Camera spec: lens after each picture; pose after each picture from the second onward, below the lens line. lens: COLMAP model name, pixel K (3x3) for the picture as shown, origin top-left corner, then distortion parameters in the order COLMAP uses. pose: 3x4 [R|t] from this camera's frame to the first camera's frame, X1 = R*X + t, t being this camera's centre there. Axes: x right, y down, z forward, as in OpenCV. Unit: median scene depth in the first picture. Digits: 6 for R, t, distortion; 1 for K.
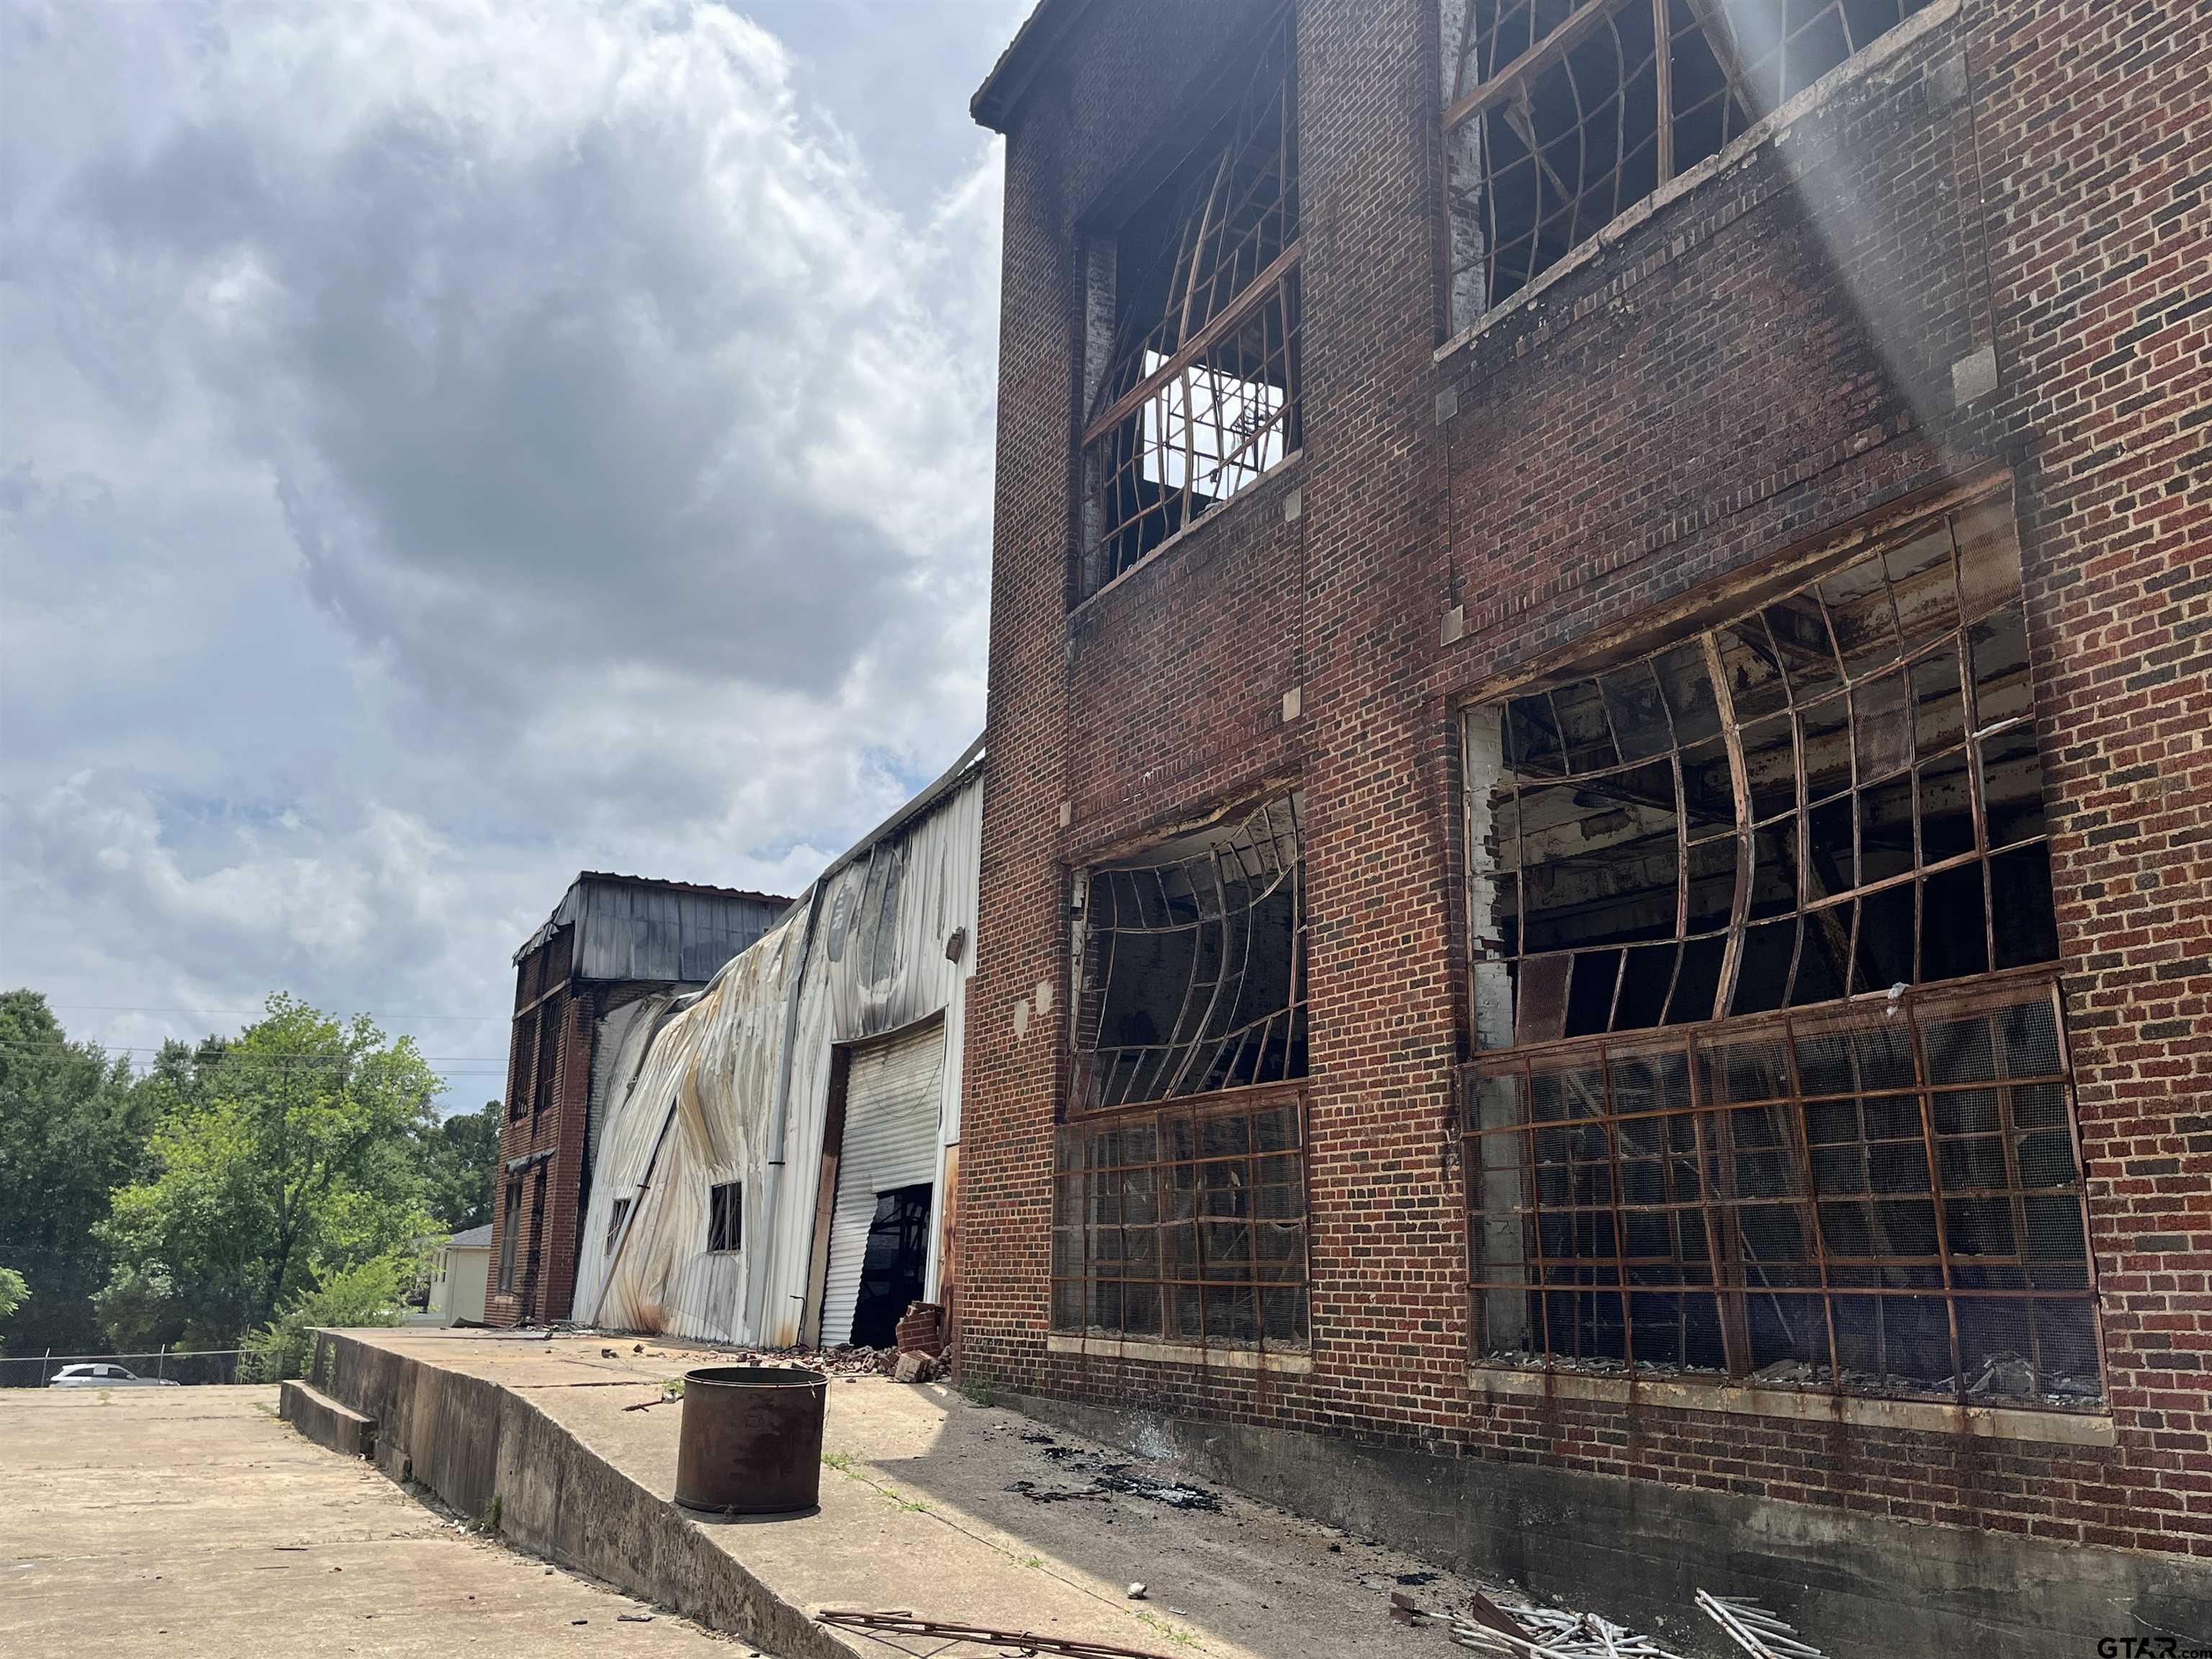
lens RADIAL K [[1782.8, 0, 1112.4], [0, 1782.8, 840.7], [0, 0, 1]] dist [0.038009, -0.022704]
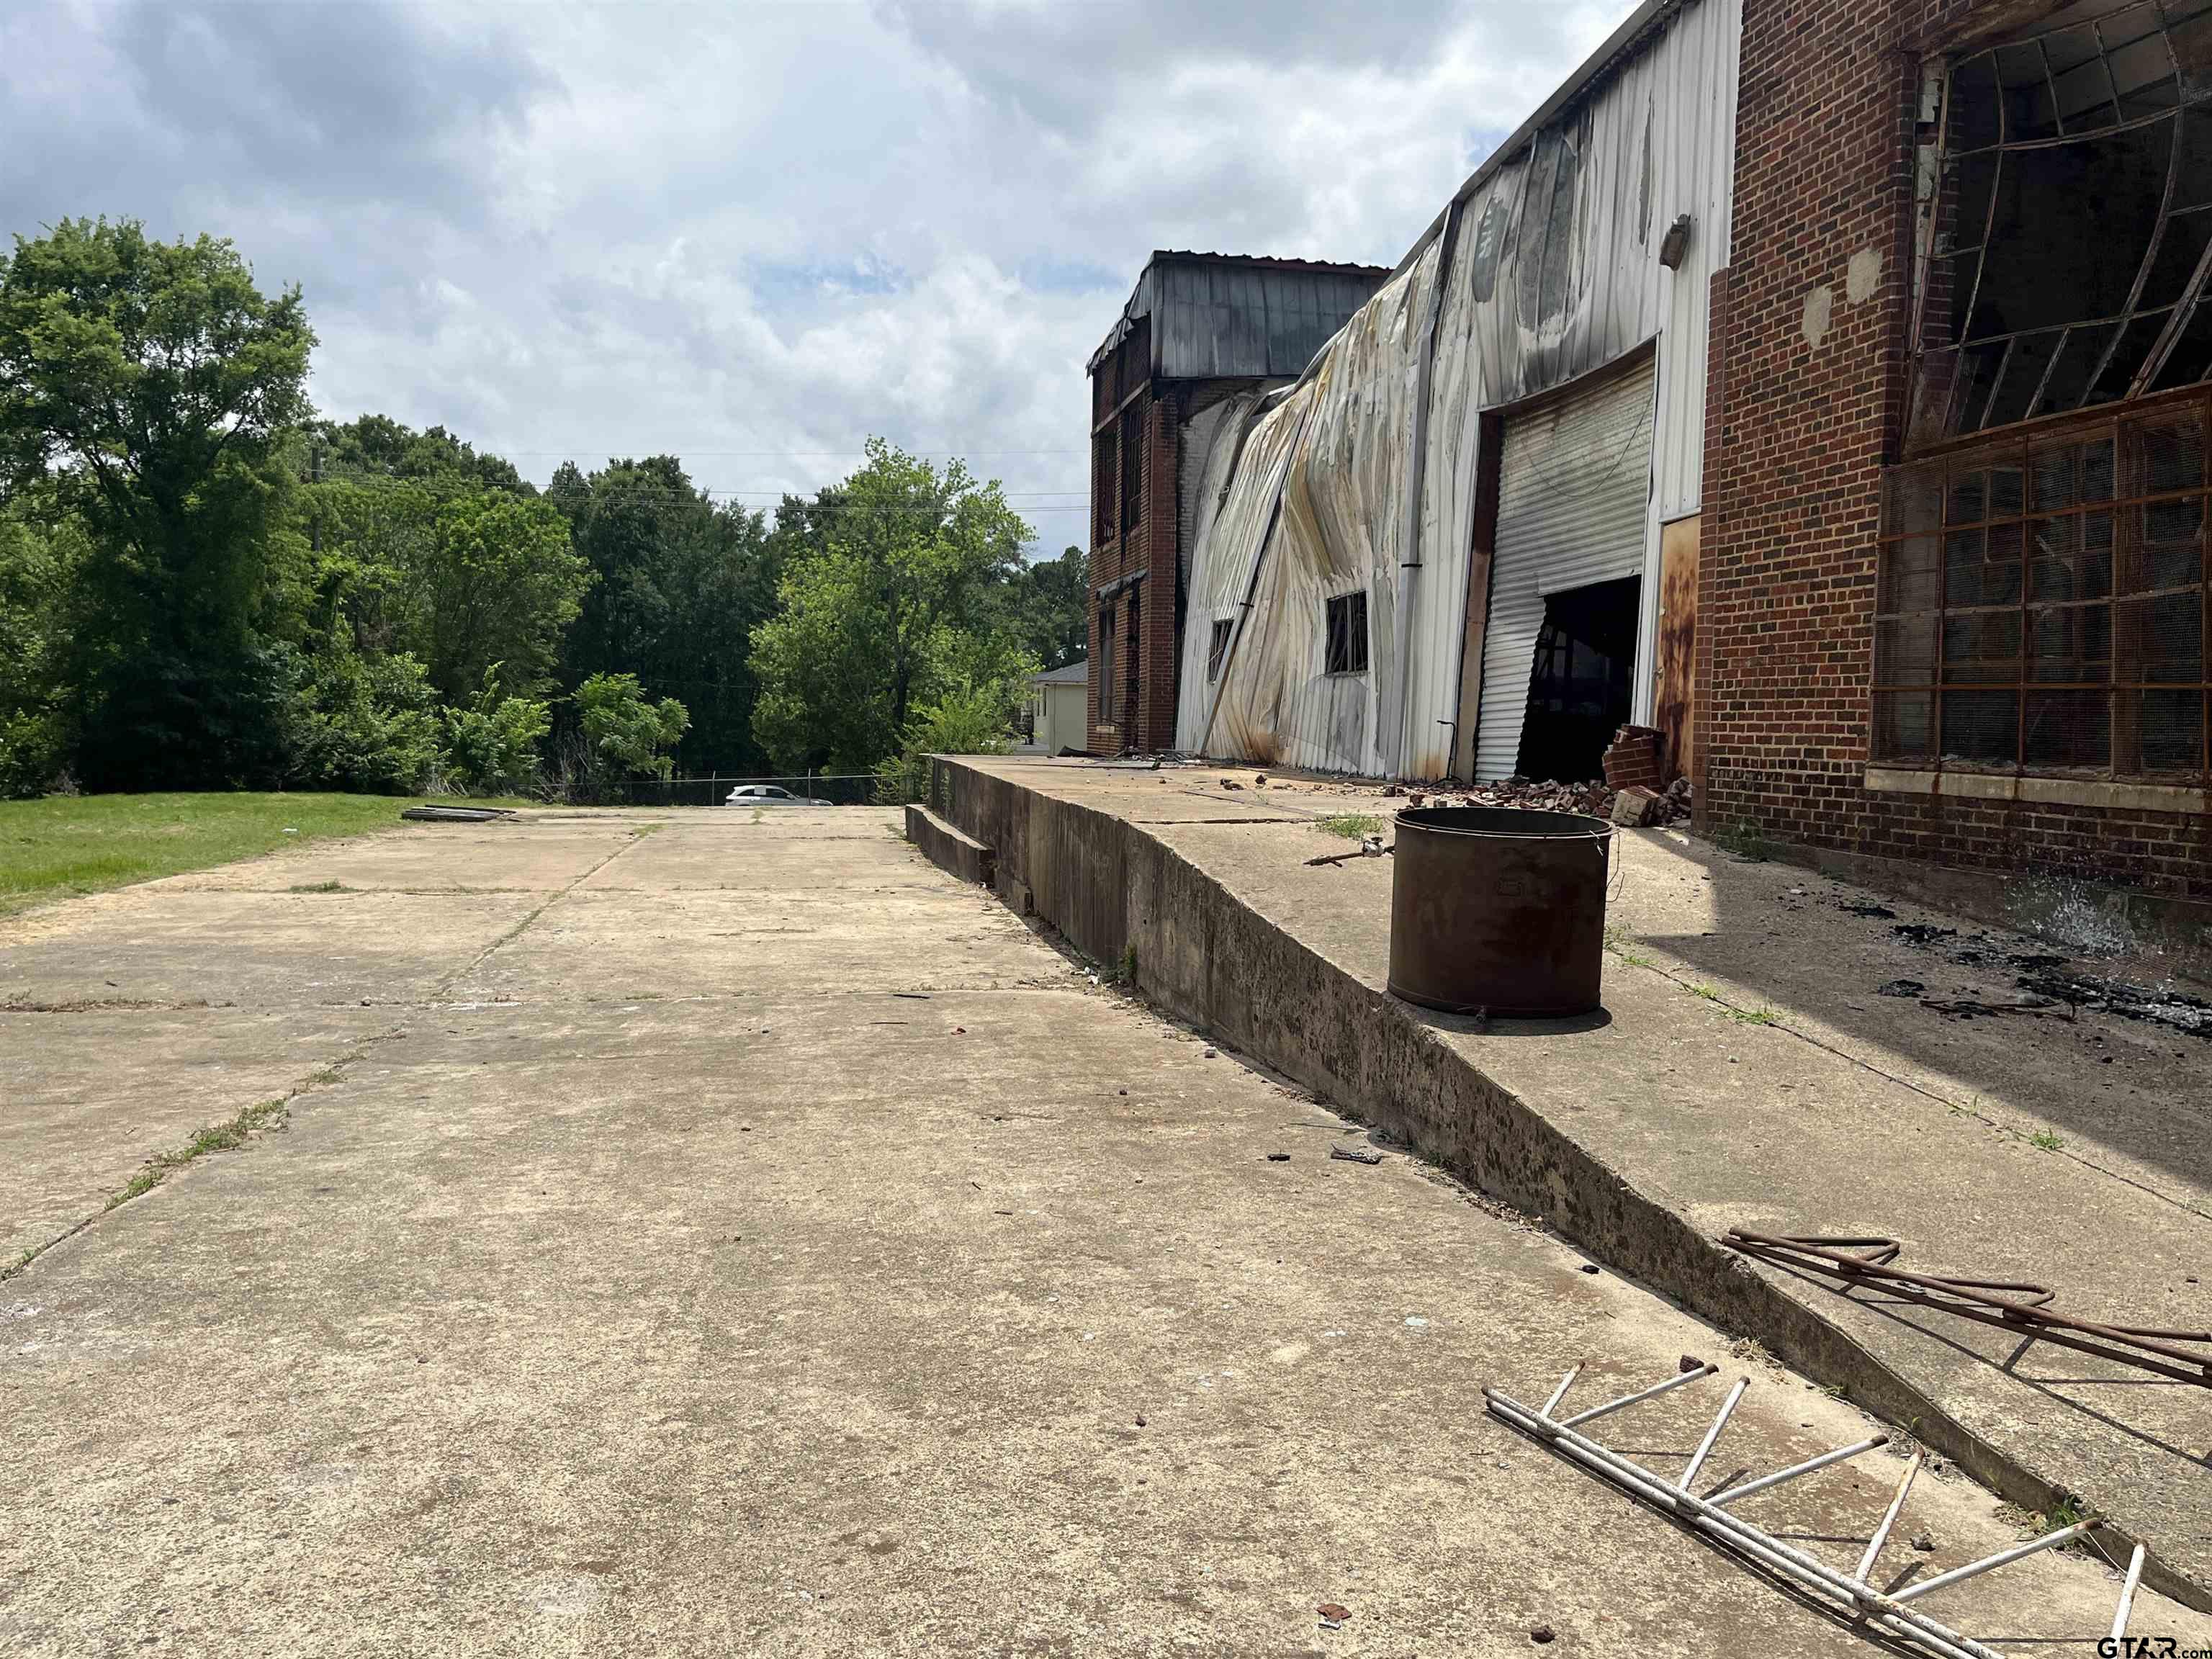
lens RADIAL K [[1782.8, 0, 1101.1], [0, 1782.8, 837.9], [0, 0, 1]] dist [0.038009, -0.022704]
pose [[0.950467, 0.019028, -0.310243, -0.082700], [0.076117, 0.953484, 0.291674, 0.061178], [0.301362, -0.300841, 0.904807, 0.216806]]
